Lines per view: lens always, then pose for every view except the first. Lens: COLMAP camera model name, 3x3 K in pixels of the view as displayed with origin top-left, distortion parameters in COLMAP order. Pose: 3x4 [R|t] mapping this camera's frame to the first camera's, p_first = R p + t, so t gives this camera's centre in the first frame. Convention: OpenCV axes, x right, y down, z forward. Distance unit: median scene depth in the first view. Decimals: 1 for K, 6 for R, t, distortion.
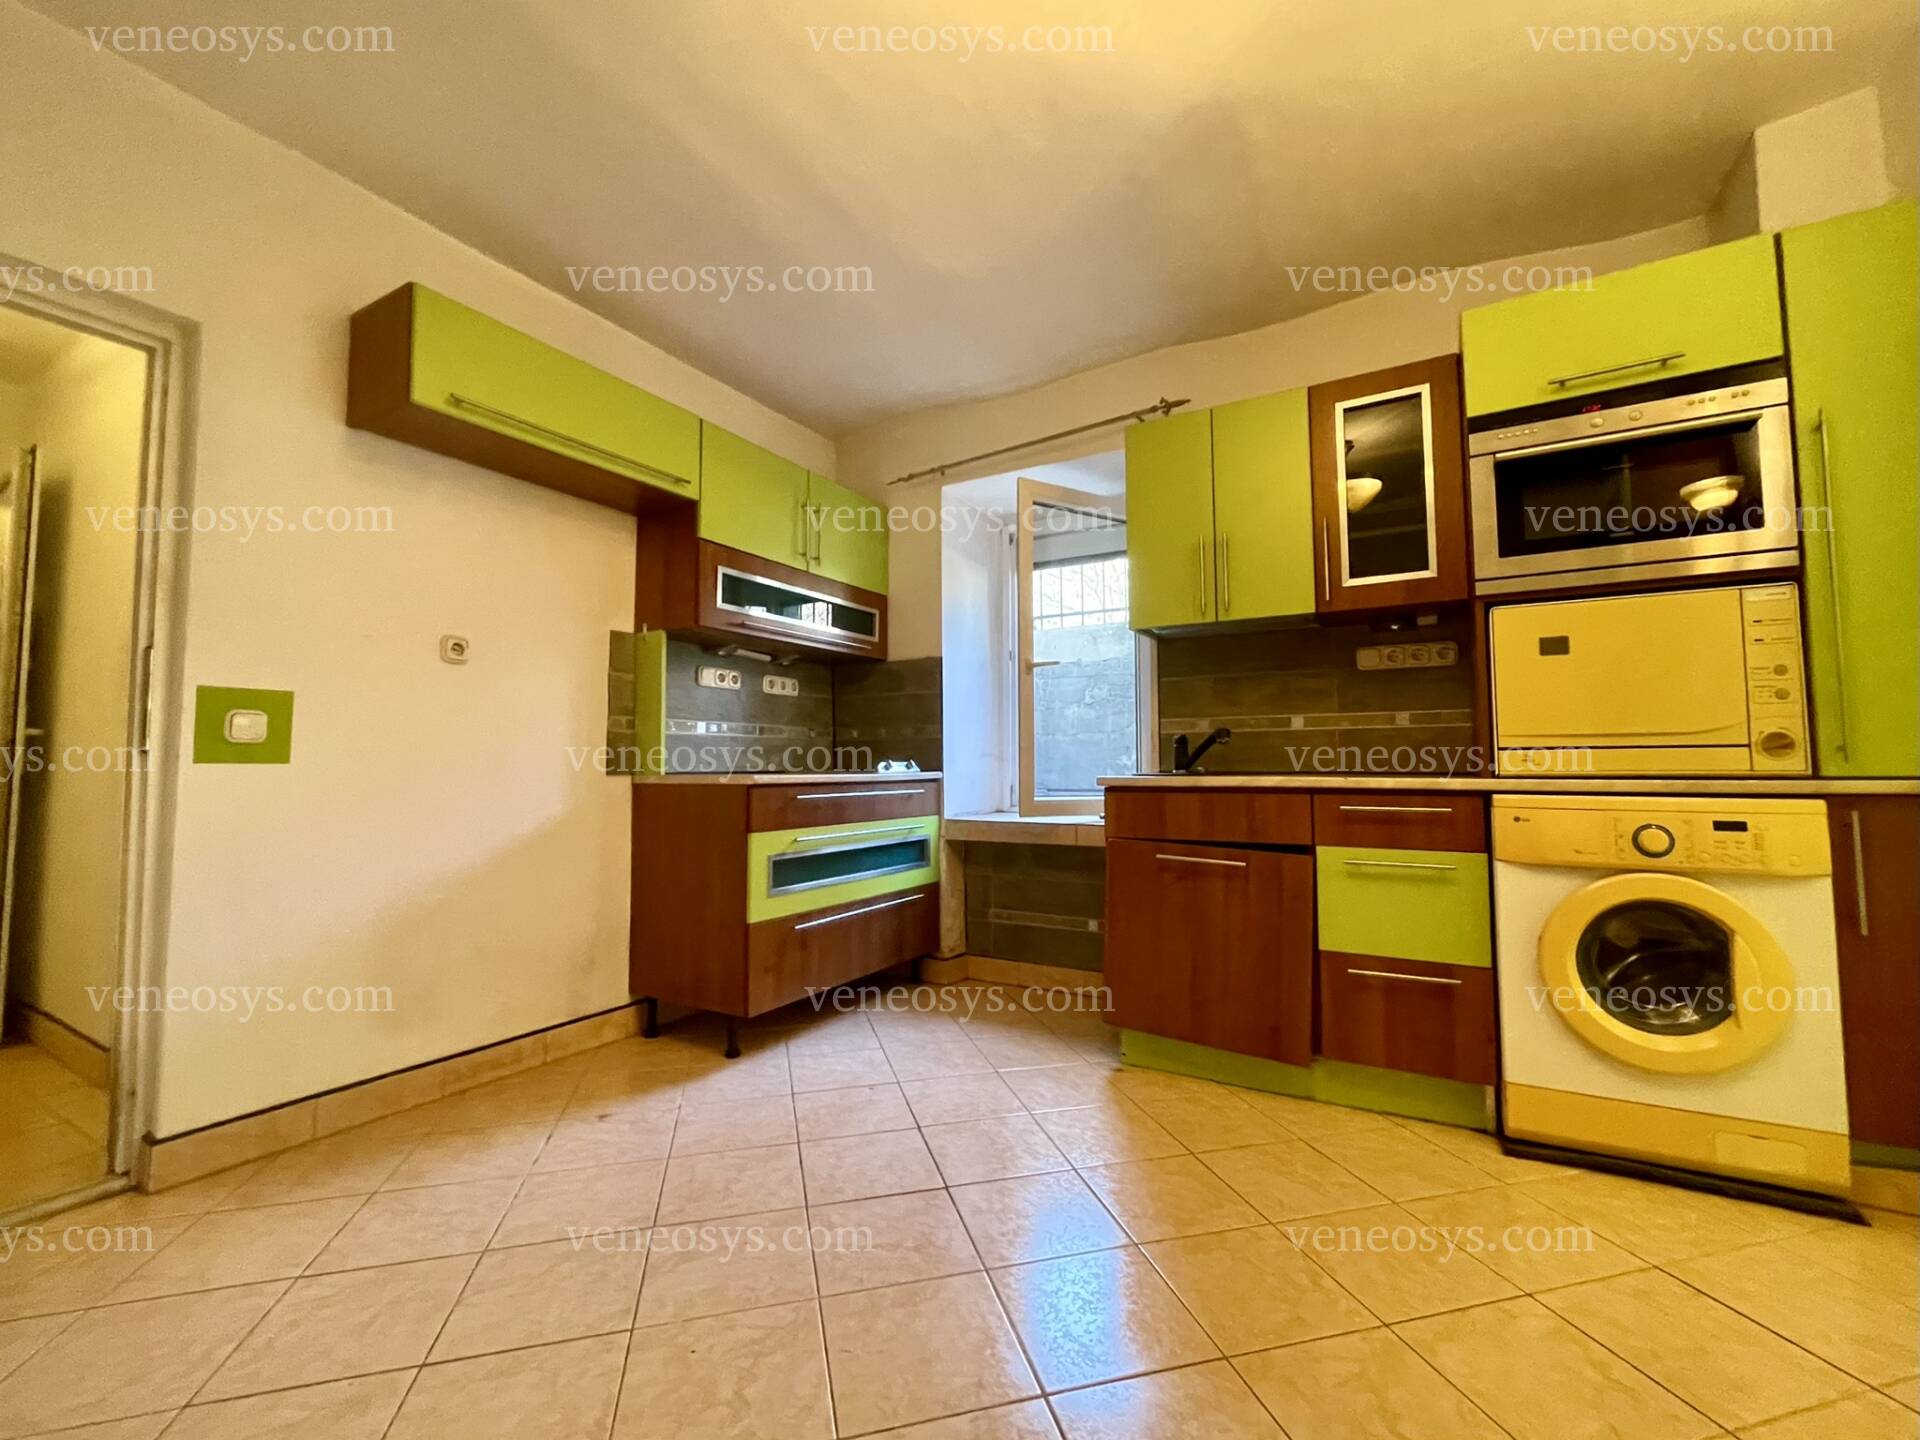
lens RADIAL K [[821.9, 0, 927.7], [0, 821.9, 702.9], [0, 0, 1]] dist [0.007175, -0.002006]
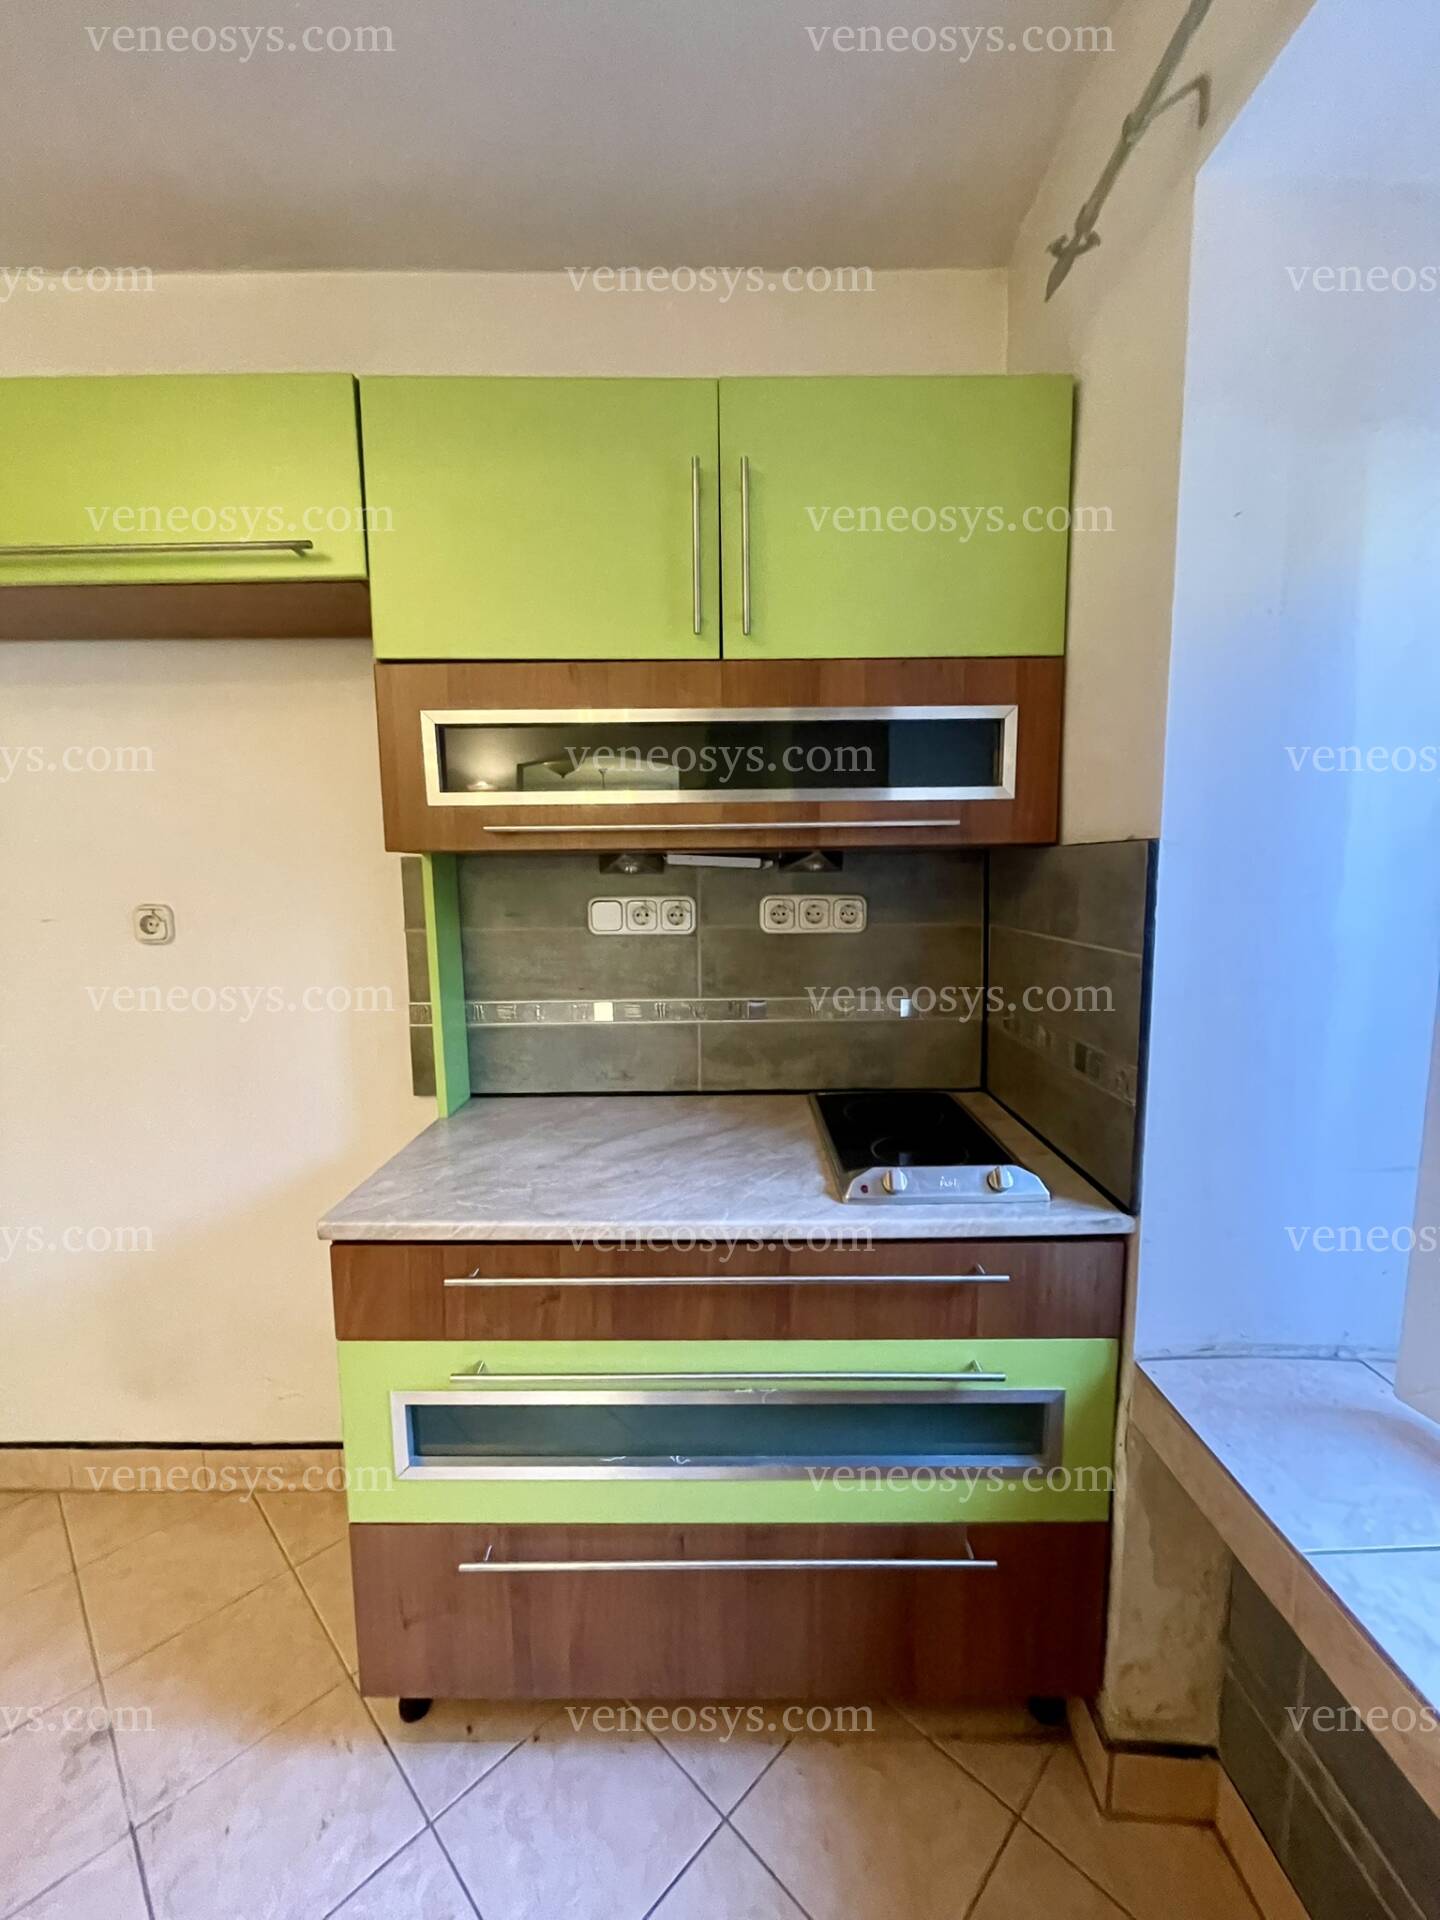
lens RADIAL K [[772.9, 0, 714.2], [0, 772.9, 960.1], [0, 0, 1]] dist [0.002065, 0.000437]
pose [[0.535119, 0.095237, -0.839391, 0.215976], [0.078624, 0.983698, 0.161733, -0.092328], [0.841110, -0.152542, 0.518908, 0.934970]]
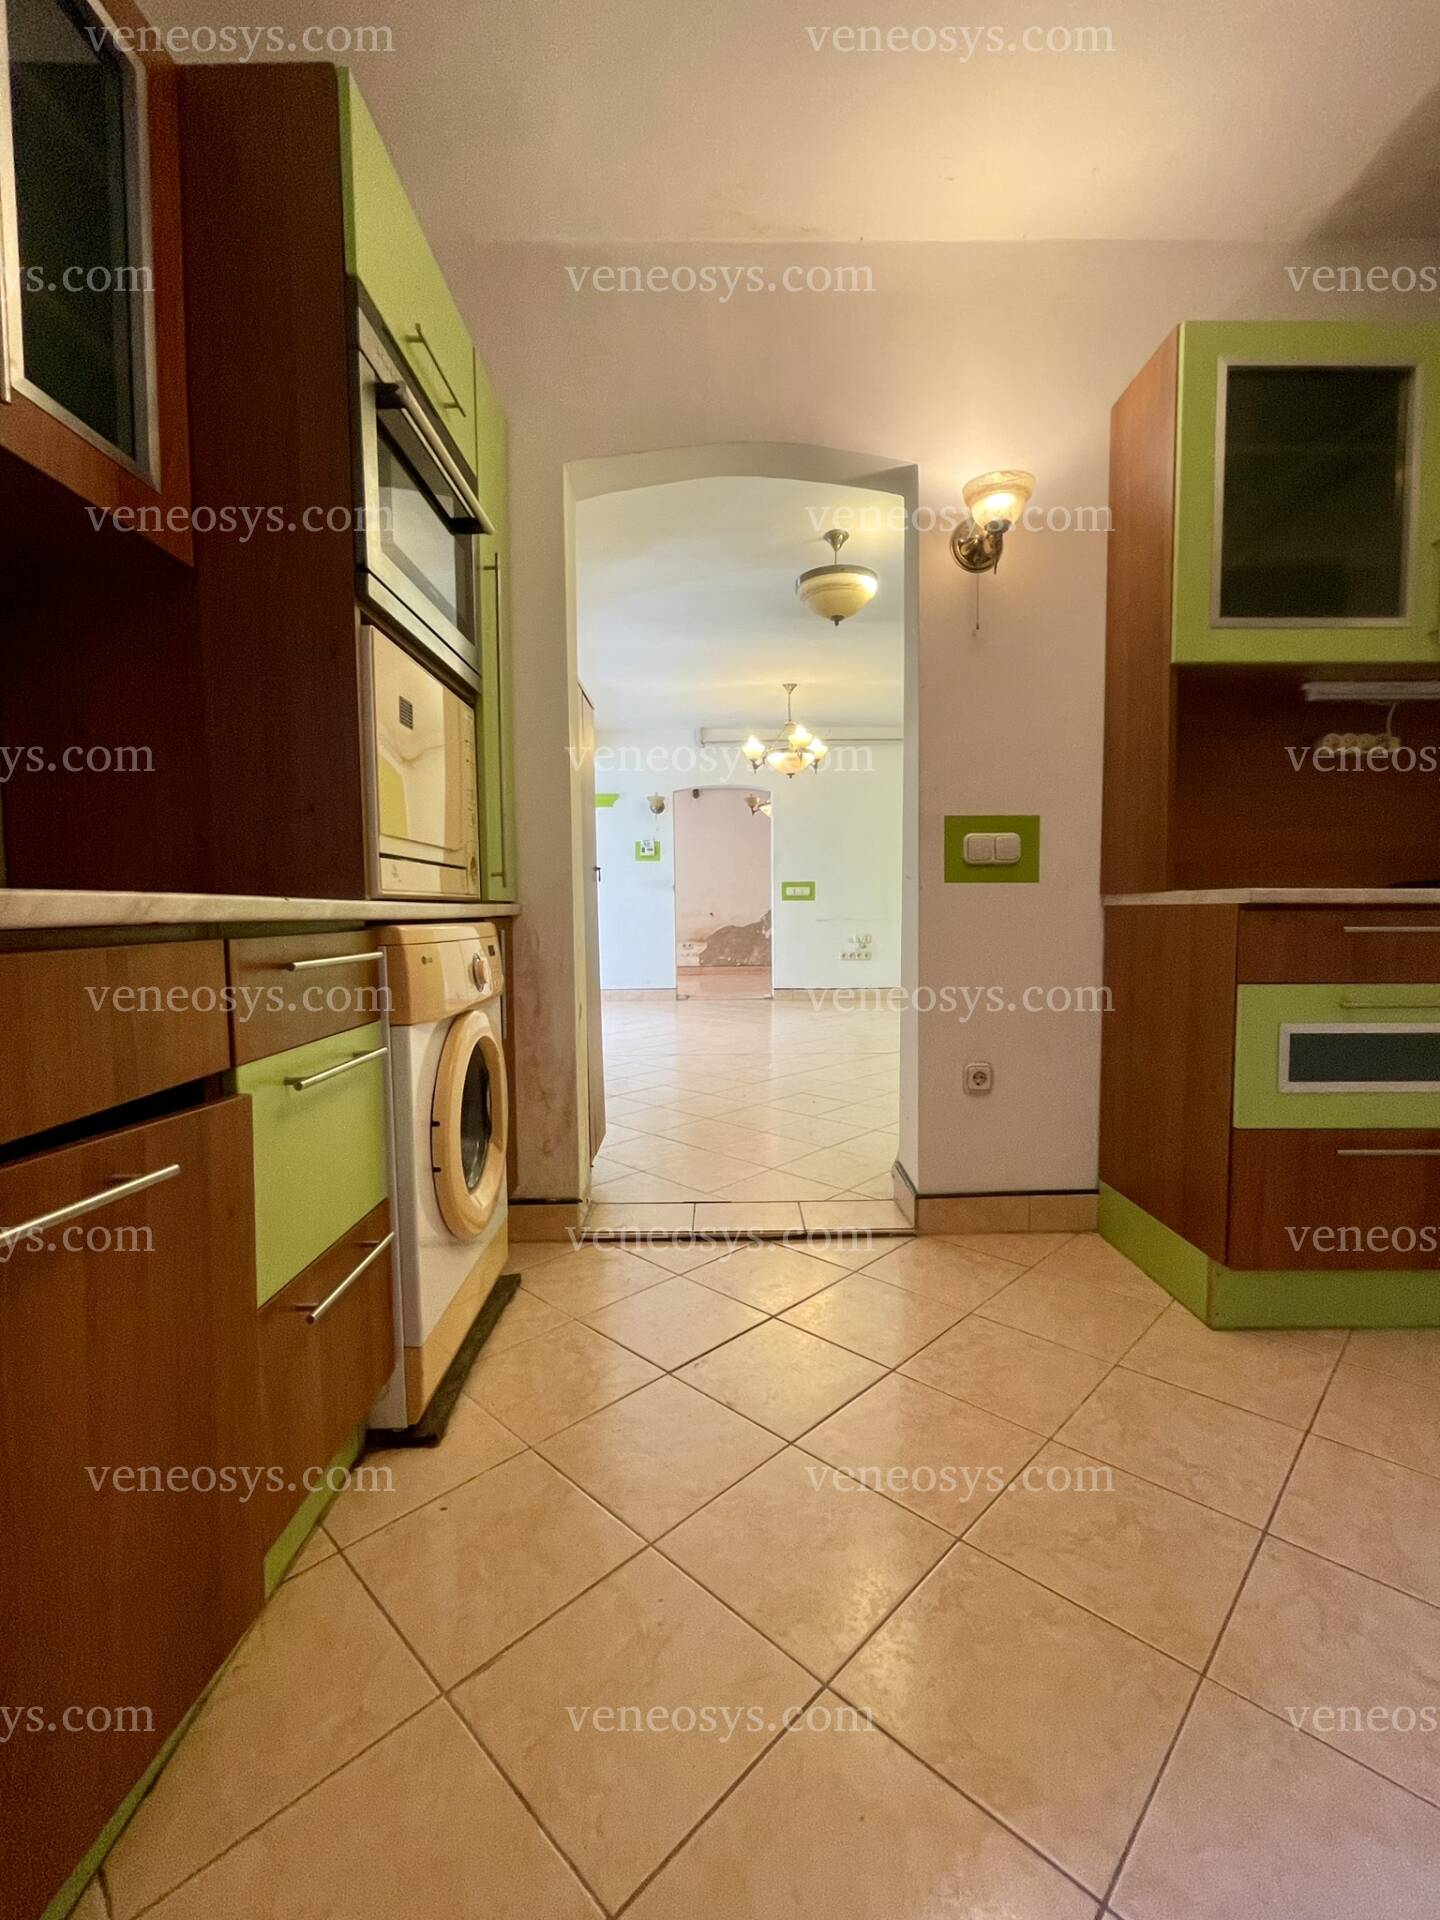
lens RADIAL K [[821.9, 0, 725.1], [0, 821.9, 961.6], [0, 0, 1]] dist [0.007175, -0.002006]
pose [[-0.536206, -0.043976, 0.842941, 0.007694], [-0.051786, 0.998475, 0.019148, 0.082704], [-0.842497, -0.033385, -0.537666, 0.823640]]
